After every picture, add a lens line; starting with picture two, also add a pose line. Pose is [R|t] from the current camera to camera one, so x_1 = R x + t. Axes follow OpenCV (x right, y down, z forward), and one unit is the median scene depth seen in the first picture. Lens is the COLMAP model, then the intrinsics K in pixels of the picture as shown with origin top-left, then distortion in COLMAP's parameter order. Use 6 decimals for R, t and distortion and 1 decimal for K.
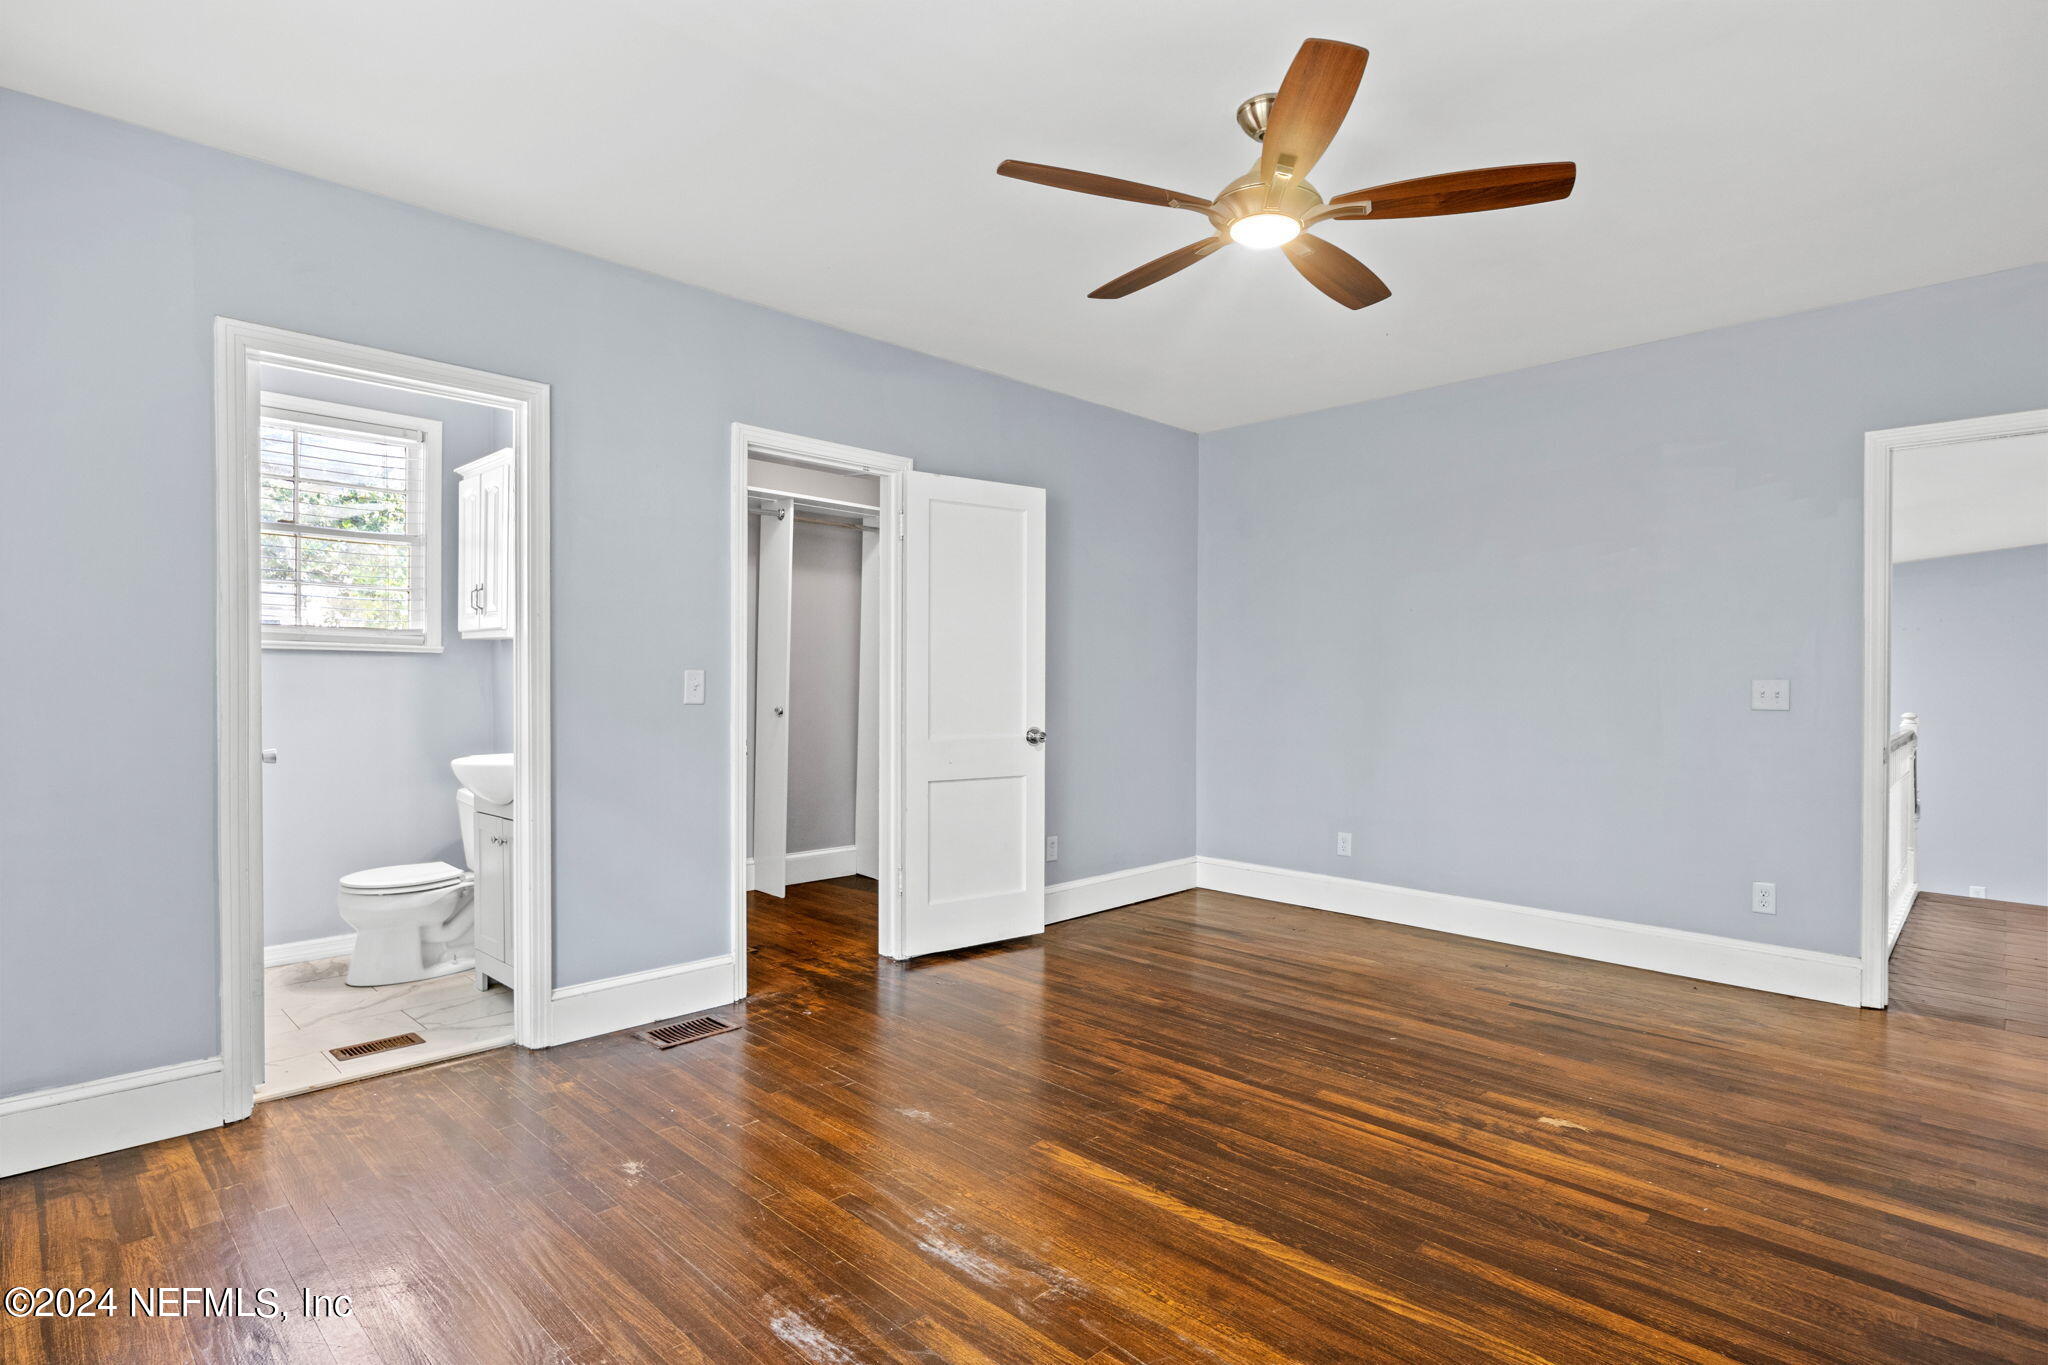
lens RADIAL K [[1015.7, 0, 1018.4], [0, 1015.7, 683.0], [0, 0, 1]] dist [-0.000346, 0.000061]
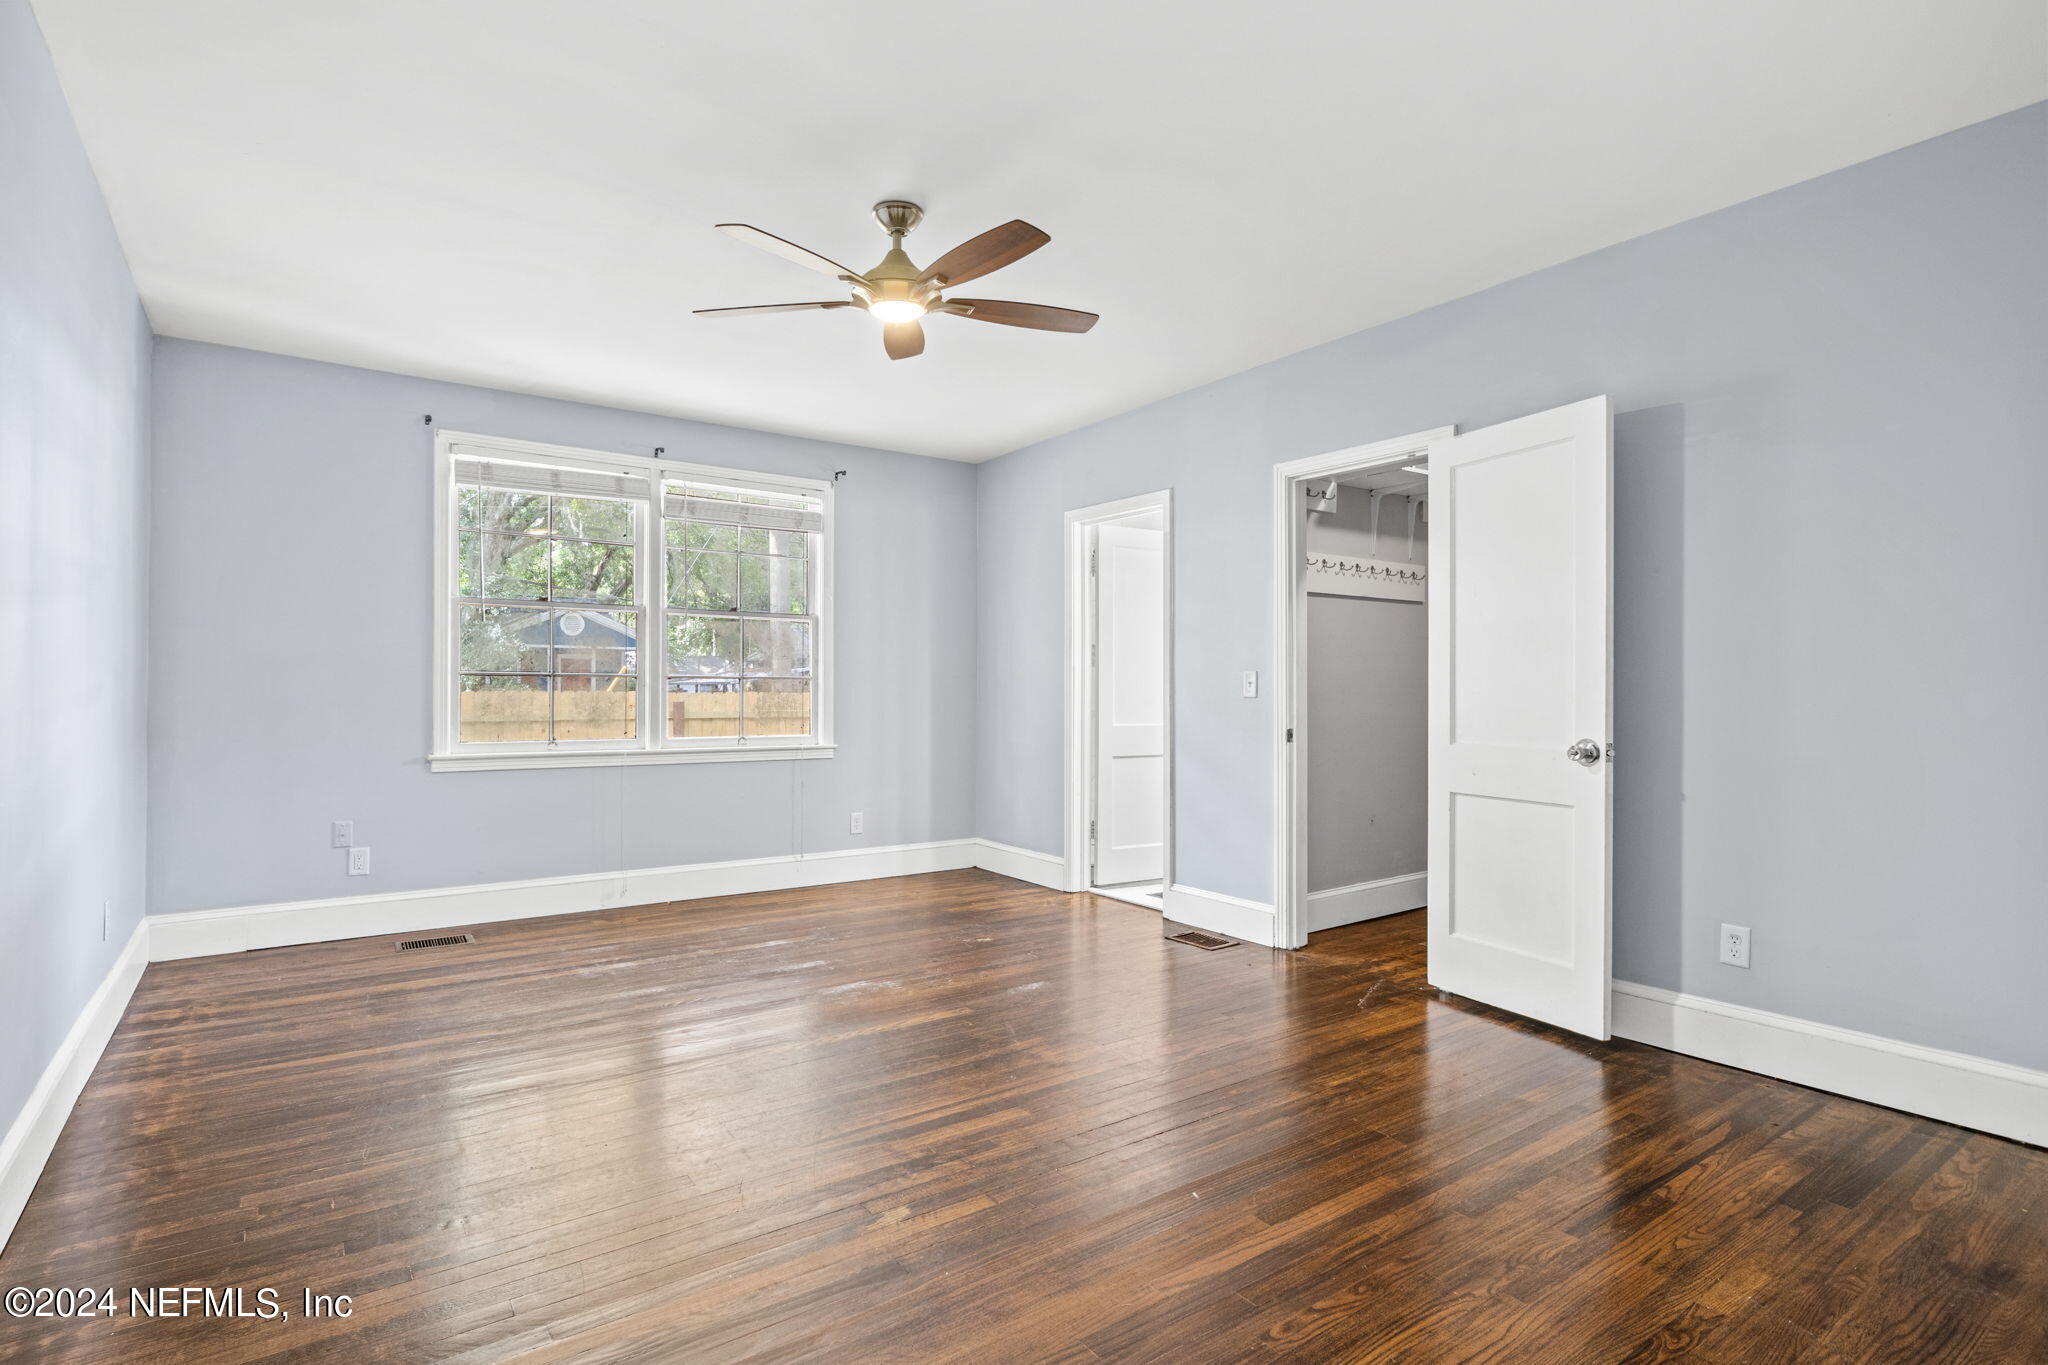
lens RADIAL K [[1015.7, 0, 1017.4], [0, 1015.7, 686.5], [0, 0, 1]] dist [-0.000346, 0.000061]
pose [[-0.169509, -0.009708, -0.985481, 0.959536], [-0.004857, 0.999948, -0.009015, 0.018835], [0.985517, 0.003258, -0.169547, 0.907771]]
